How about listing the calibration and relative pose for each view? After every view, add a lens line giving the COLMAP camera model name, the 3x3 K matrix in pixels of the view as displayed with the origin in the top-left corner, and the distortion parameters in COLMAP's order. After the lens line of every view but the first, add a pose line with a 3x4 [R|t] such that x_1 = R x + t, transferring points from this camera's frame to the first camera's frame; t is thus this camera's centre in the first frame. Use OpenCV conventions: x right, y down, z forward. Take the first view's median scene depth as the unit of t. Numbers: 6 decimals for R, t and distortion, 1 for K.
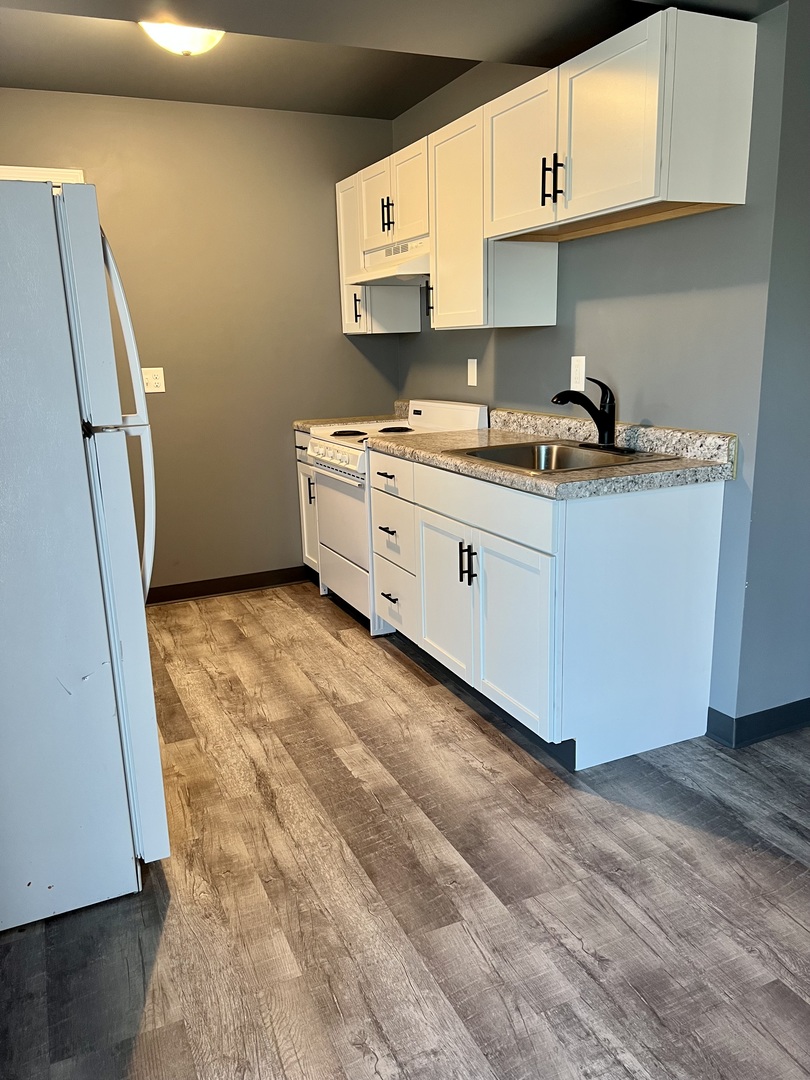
lens RADIAL K [[808.6, 0, 396.5], [0, 808.6, 543.3], [0, 0, 1]] dist [0.057147, -0.060276]
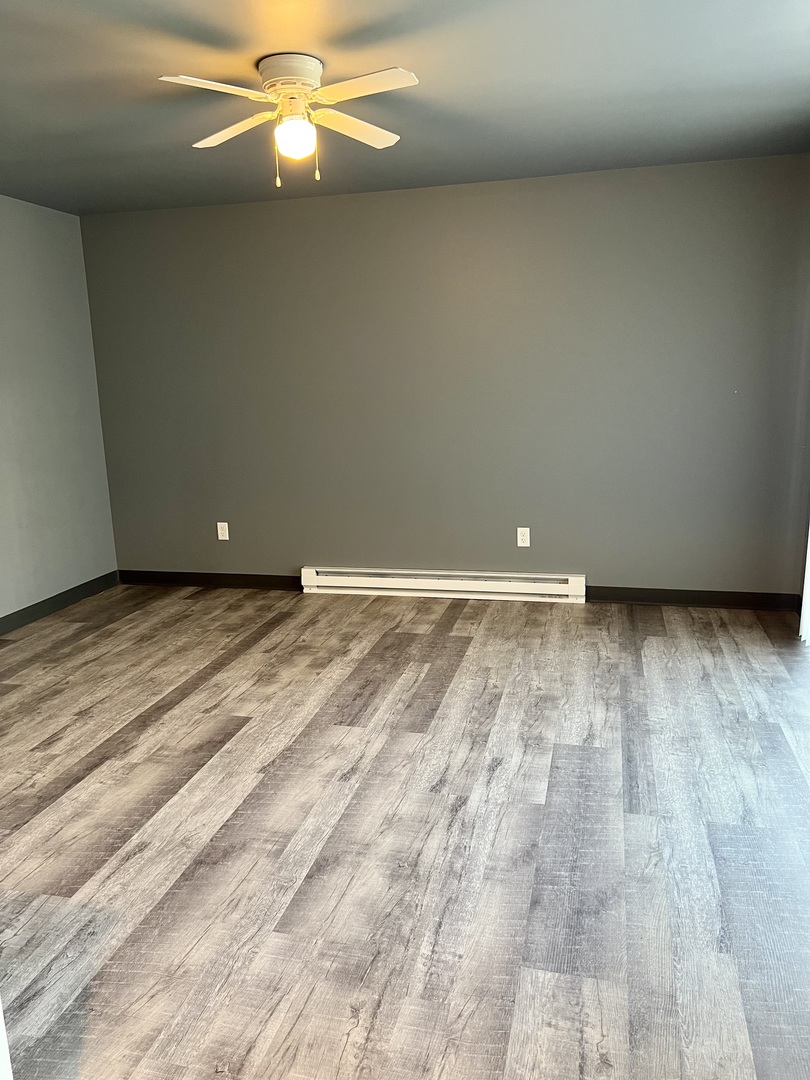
lens RADIAL K [[808.6, 0, 396.5], [0, 808.6, 543.3], [0, 0, 1]] dist [0.057147, -0.060276]
pose [[-0.779197, -0.076522, 0.622090, -0.257712], [0.201725, 0.909093, 0.364496, -0.264570], [-0.593429, 0.409505, -0.692926, 0.935538]]
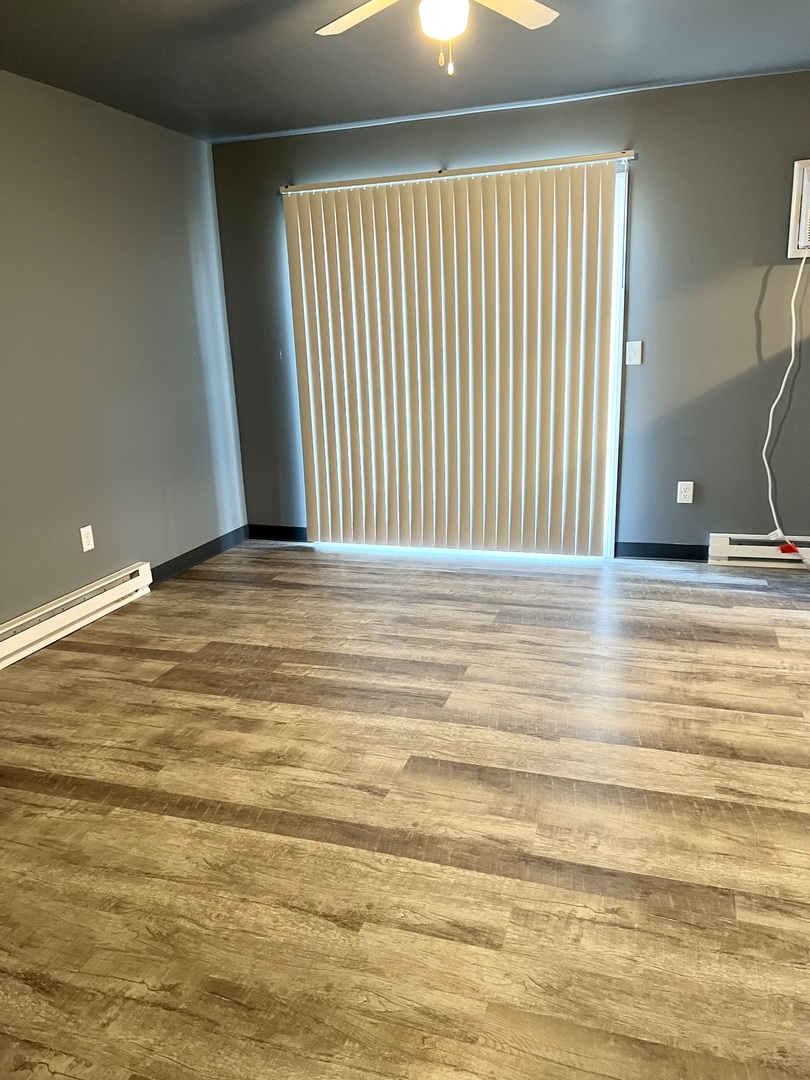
lens RADIAL K [[808.6, 0, 396.5], [0, 808.6, 543.3], [0, 0, 1]] dist [0.057147, -0.060276]
pose [[-0.679973, 0.247093, -0.690349, 1.282899], [-0.112543, 0.895181, 0.431259, -0.247541], [0.724549, 0.370939, -0.580891, 0.762606]]
